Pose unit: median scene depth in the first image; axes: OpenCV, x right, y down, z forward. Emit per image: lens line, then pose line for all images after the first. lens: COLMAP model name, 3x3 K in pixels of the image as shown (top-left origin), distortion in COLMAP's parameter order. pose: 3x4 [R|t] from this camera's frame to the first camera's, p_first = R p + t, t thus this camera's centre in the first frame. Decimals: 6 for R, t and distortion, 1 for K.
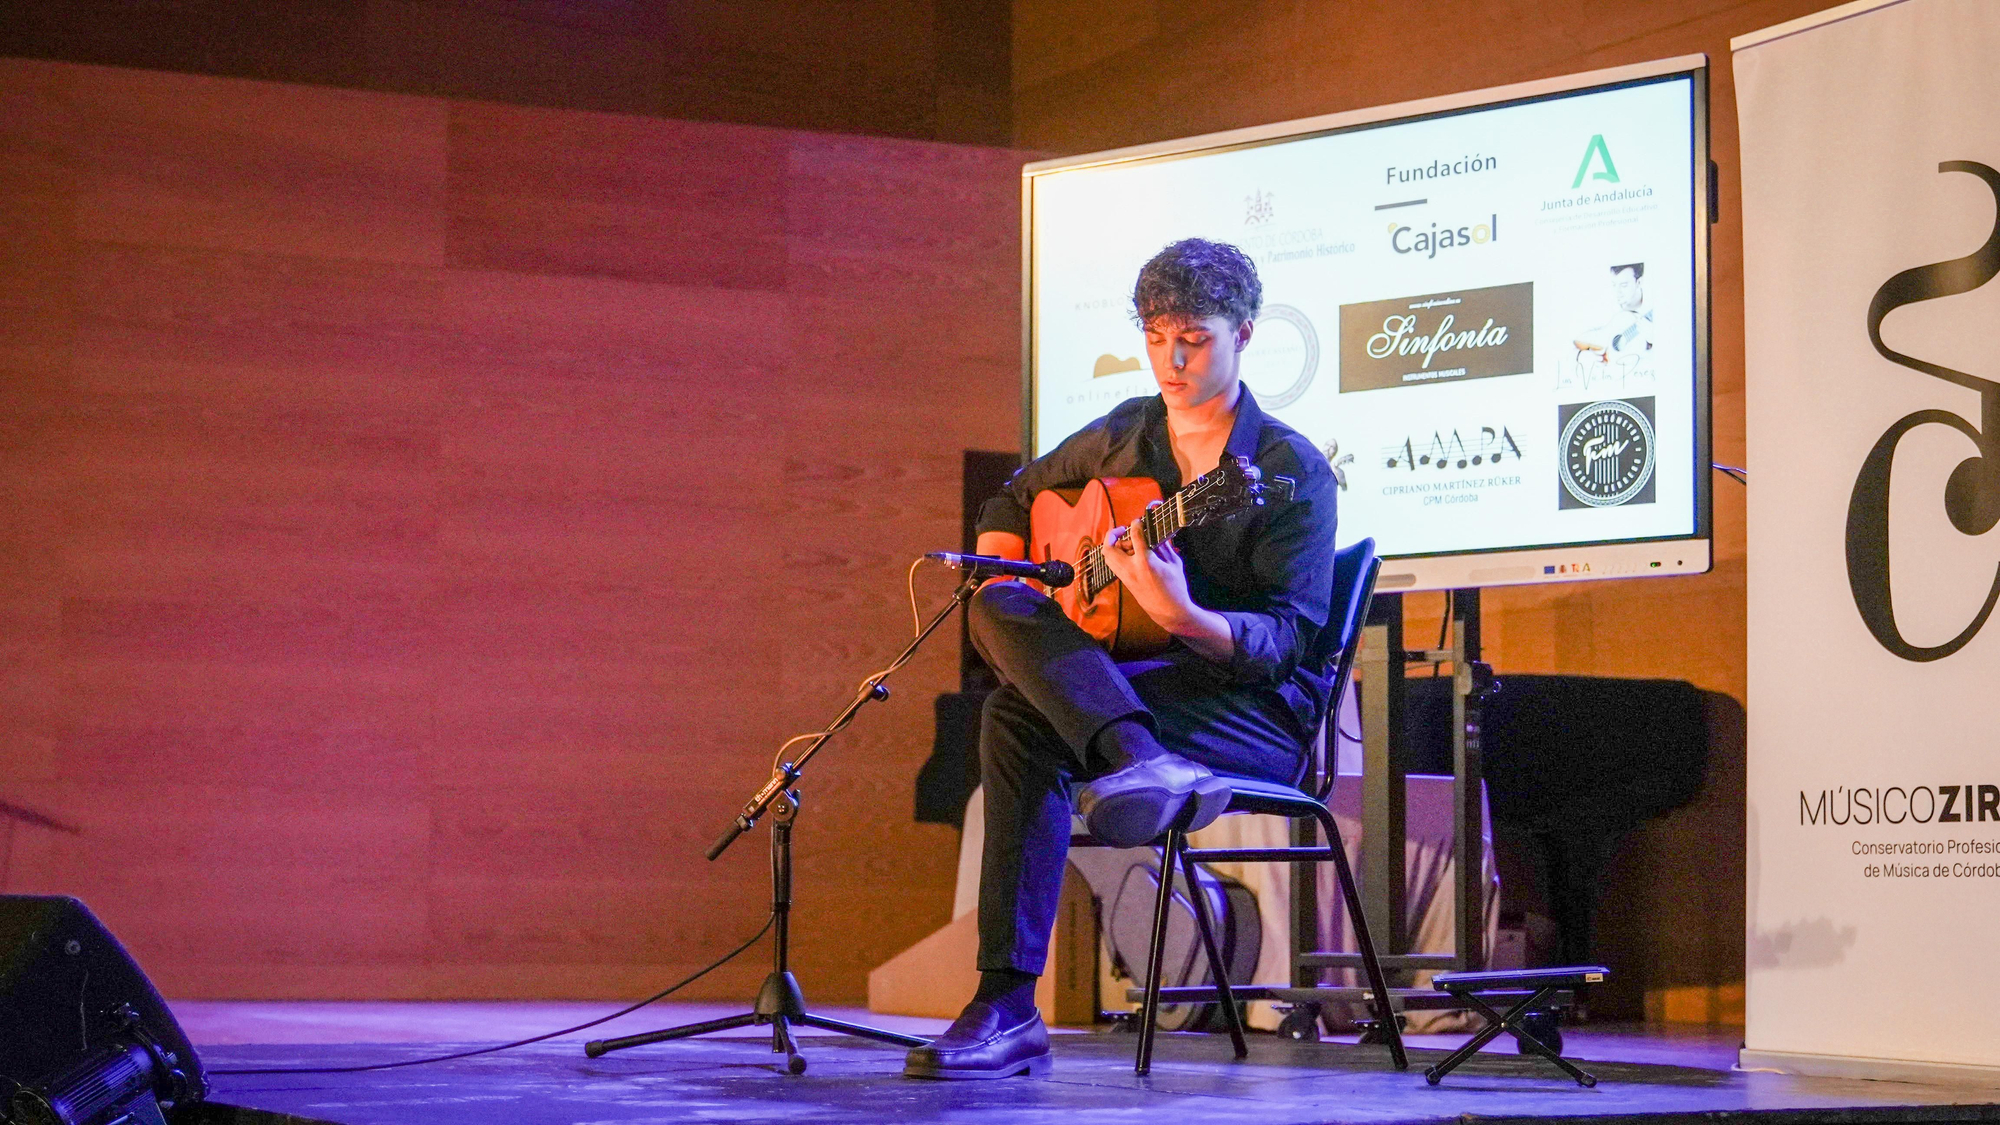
lens RADIAL K [[3346.9, 0, 1000.0], [0, 3346.9, 562.5], [0, 0, 1]] dist [0.035382, 0.035226]
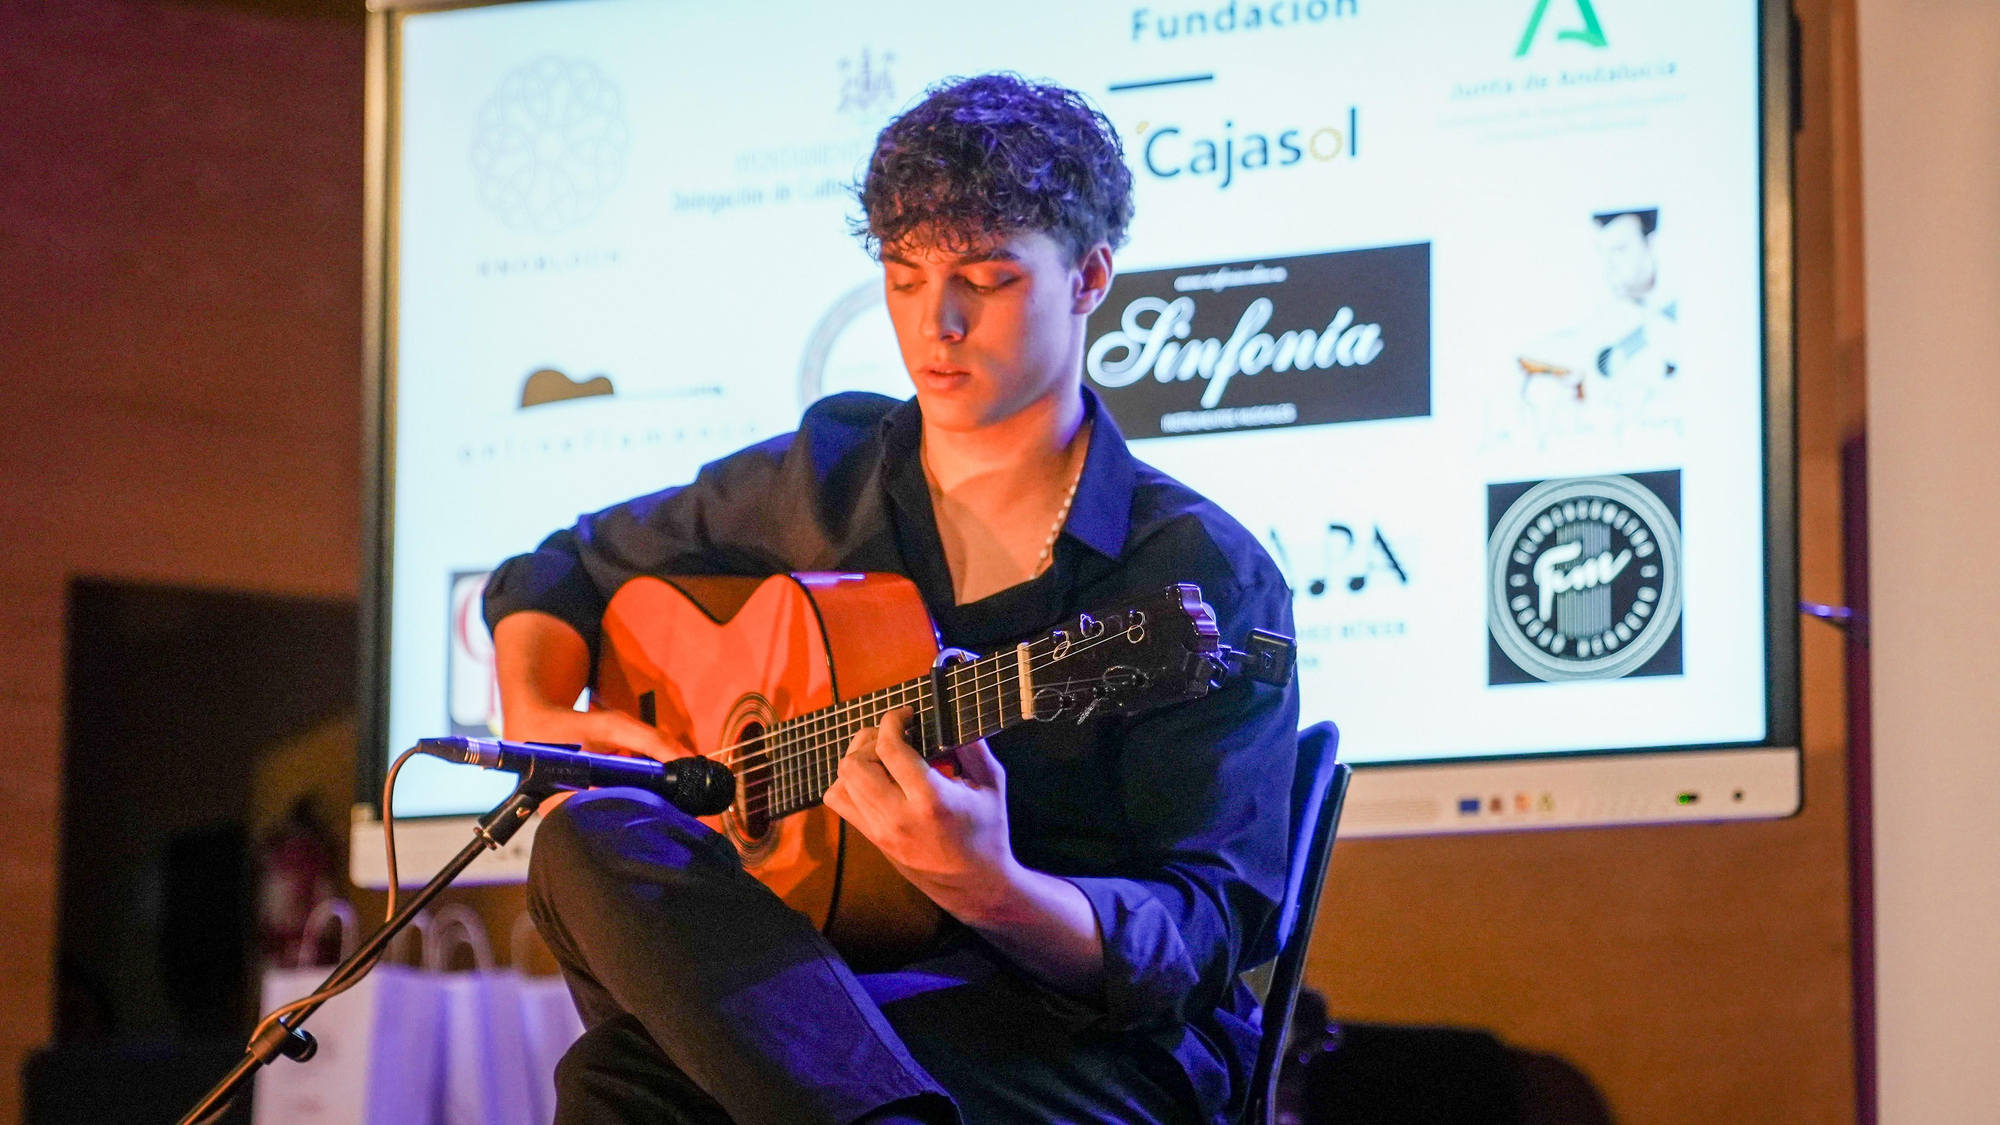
lens RADIAL K [[5758.1, 0, 1047.2], [0, 5758.1, 564.4], [0, 0, 1]] dist [0.294993, -0.368054]
pose [[0.979638, 0.023007, 0.199450, -0.073260], [-0.014305, 0.998886, -0.044962, 0.005865], [-0.200262, 0.041193, 0.978876, 0.157584]]
